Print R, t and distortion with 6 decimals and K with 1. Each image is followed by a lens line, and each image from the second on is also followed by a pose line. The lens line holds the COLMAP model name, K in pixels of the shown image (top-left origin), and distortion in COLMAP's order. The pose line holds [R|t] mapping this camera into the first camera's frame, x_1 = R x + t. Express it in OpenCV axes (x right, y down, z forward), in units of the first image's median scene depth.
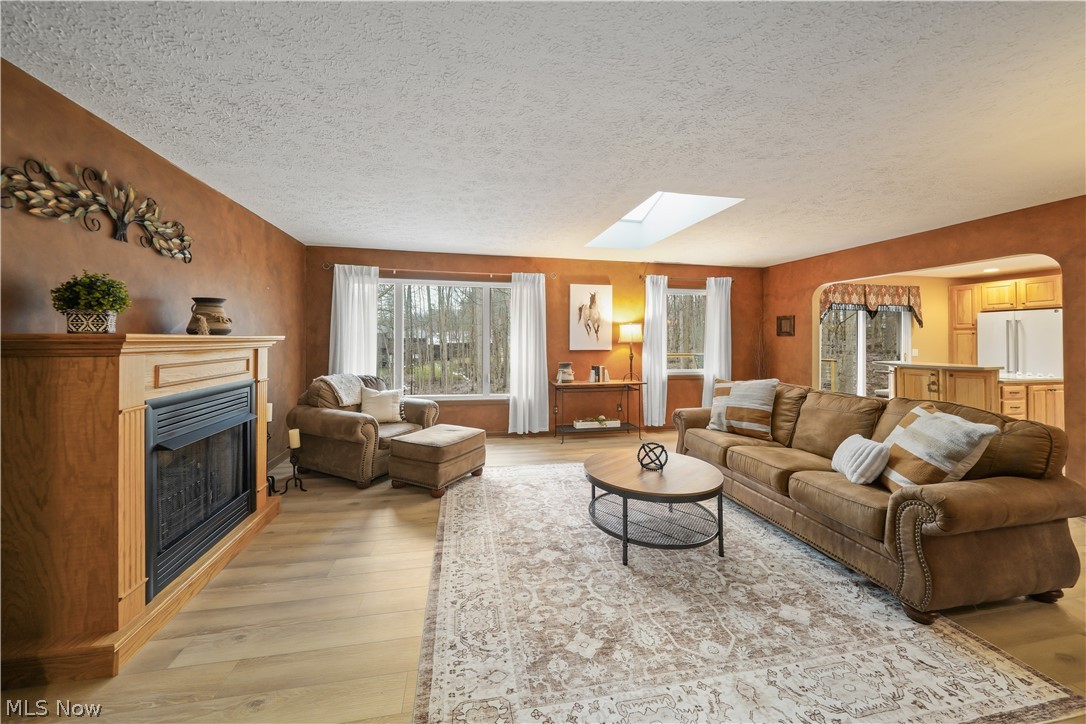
lens RADIAL K [[383.2, 0, 534.1], [0, 383.2, 338.8], [0, 0, 1]] dist [-0.008403, 0.000690]
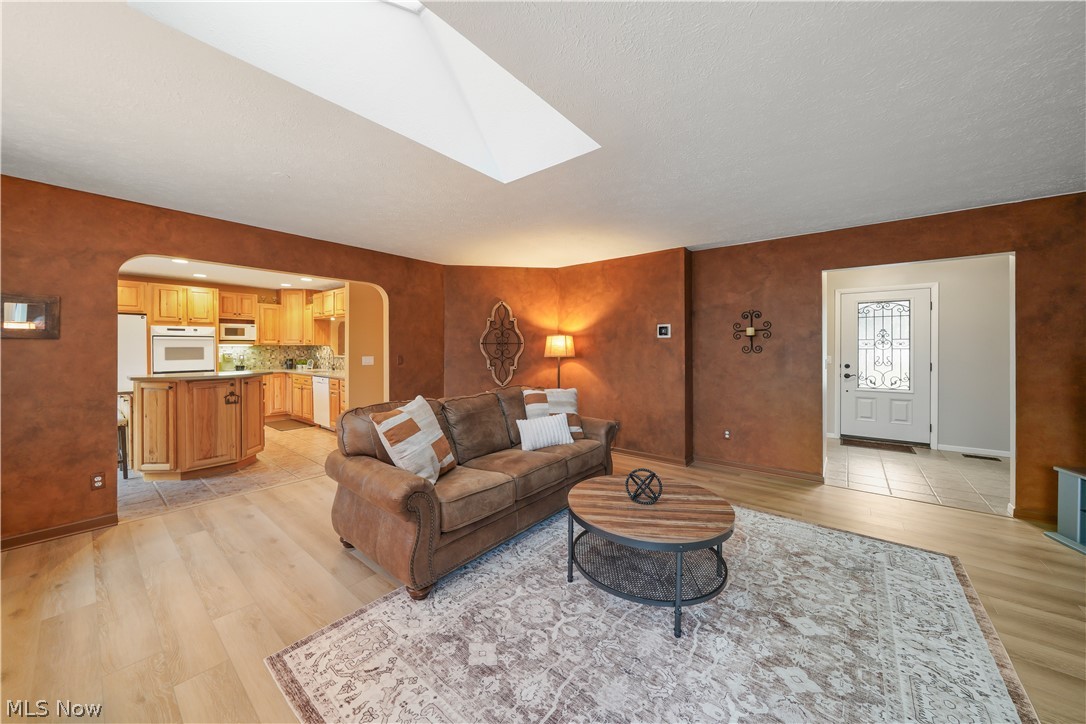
lens RADIAL K [[383.2, 0, 543.1], [0, 383.2, 338.9], [0, 0, 1]] dist [-0.008403, 0.000690]
pose [[-0.639985, 0.011959, 0.768294, -0.218385], [-0.001163, 0.999863, -0.016533, 0.000427], [-0.768387, -0.011474, -0.639883, 1.886877]]
